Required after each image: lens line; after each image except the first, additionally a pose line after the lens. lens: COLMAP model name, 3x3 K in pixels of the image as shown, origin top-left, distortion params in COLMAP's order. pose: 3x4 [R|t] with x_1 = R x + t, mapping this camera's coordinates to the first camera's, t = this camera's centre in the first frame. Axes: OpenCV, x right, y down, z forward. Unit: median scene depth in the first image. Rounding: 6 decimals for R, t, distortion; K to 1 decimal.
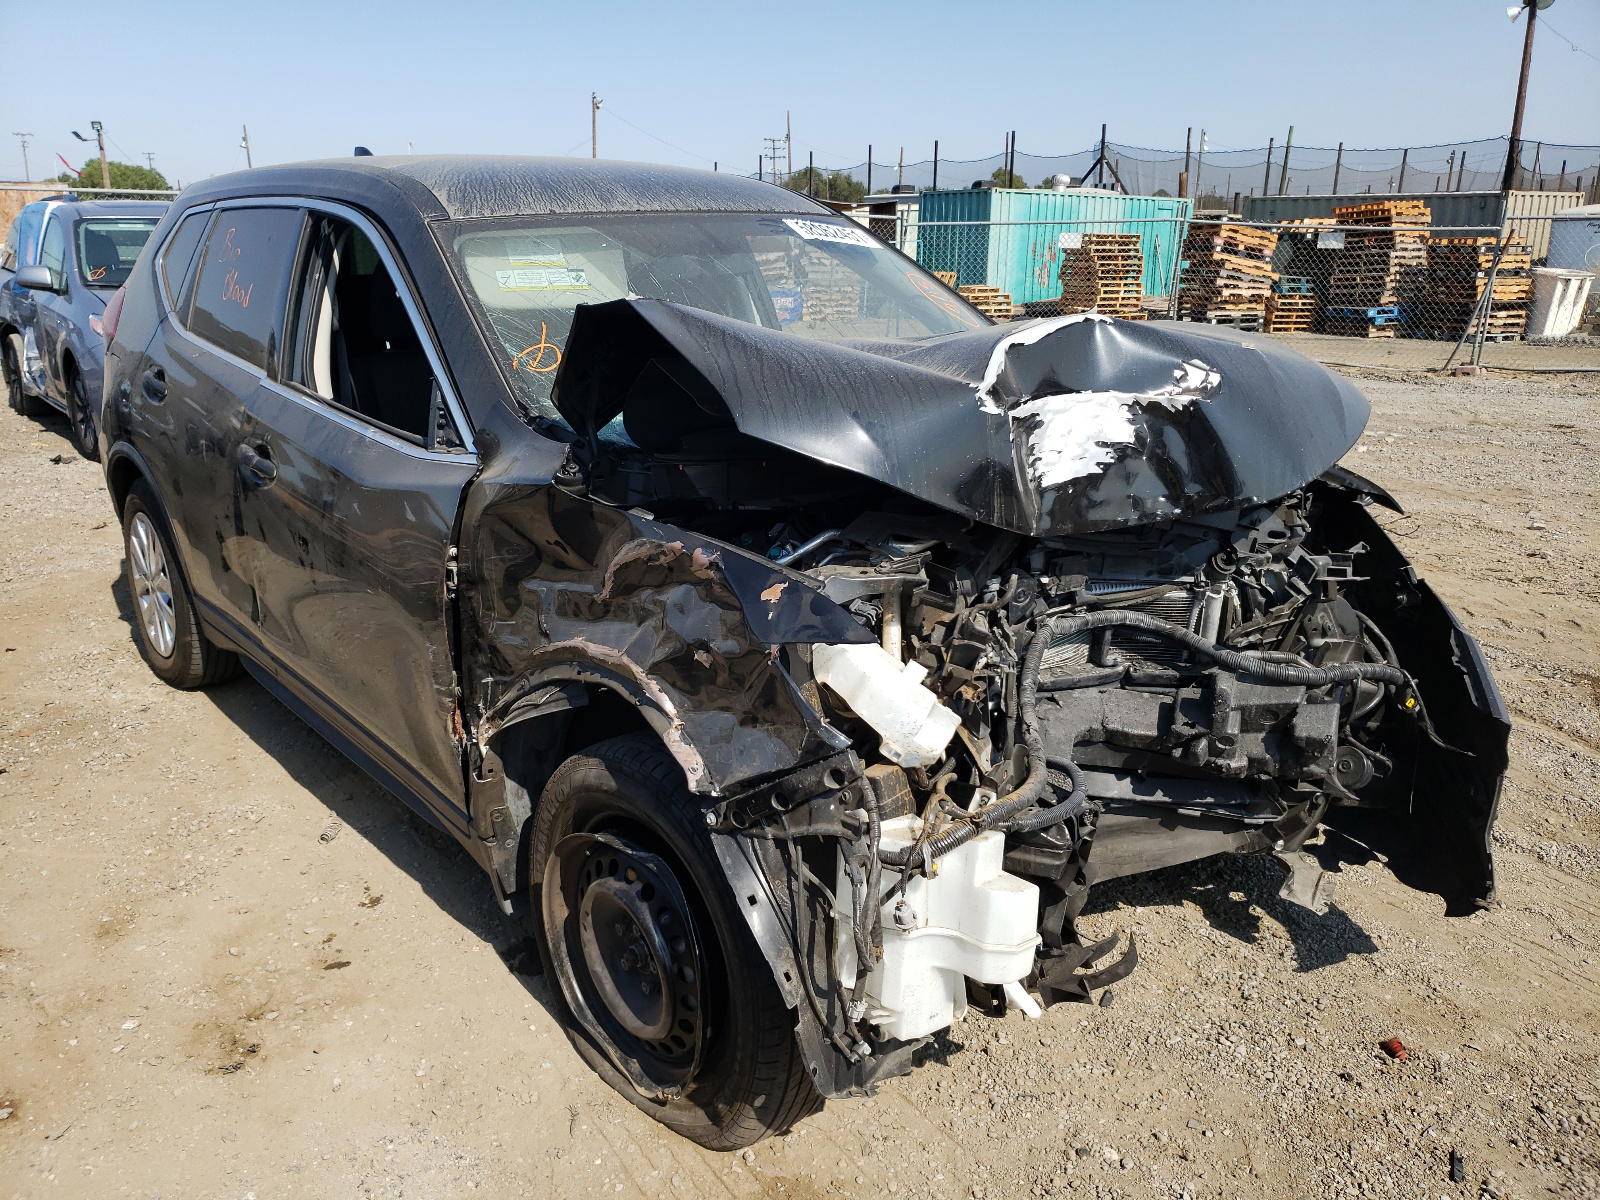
lens RADIAL K [[1236.5, 0, 800.2], [0, 1236.5, 609.3], [0, 0, 1]] dist [0.002721, -0.001724]
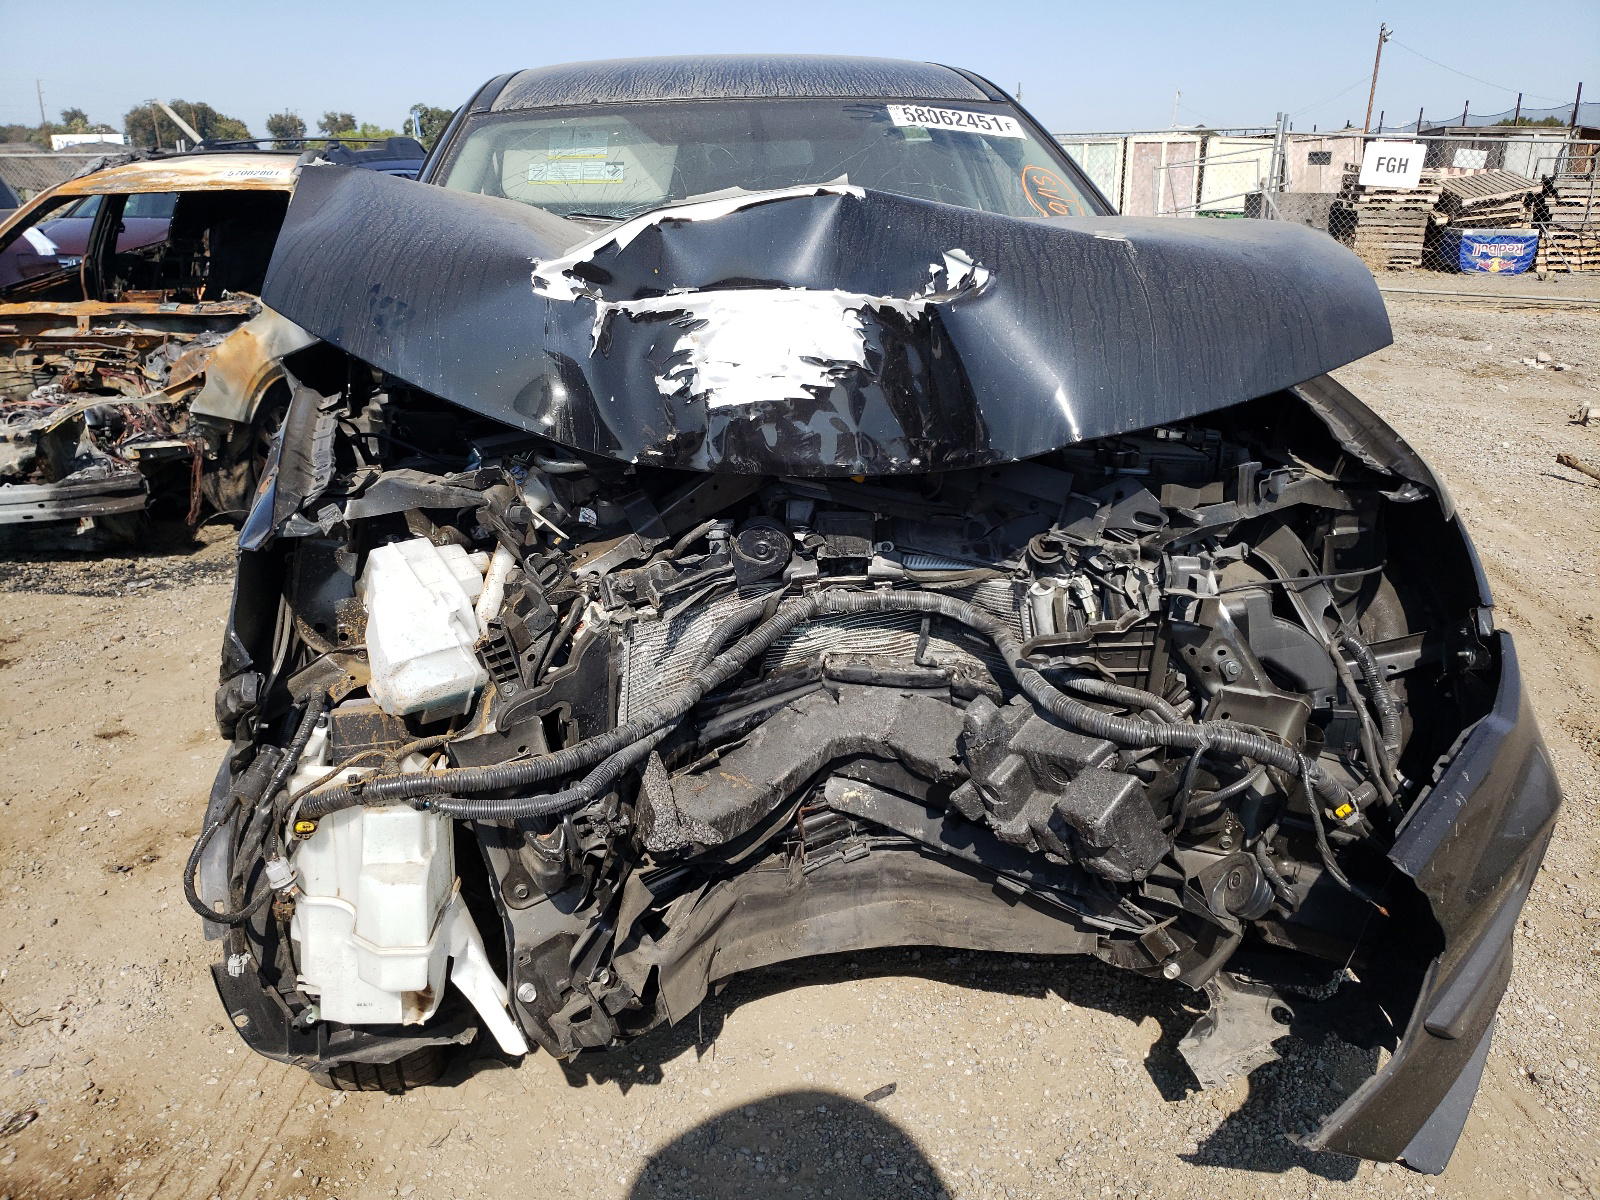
lens RADIAL K [[1224.2, 0, 800.6], [0, 1224.2, 591.5], [0, 0, 1]] dist [0.057373, -0.011953]
pose [[0.848483, 0.155170, -0.505963, 0.585402], [-0.143027, 0.987708, 0.063061, -0.037204], [0.509529, 0.018860, 0.860247, 0.327976]]
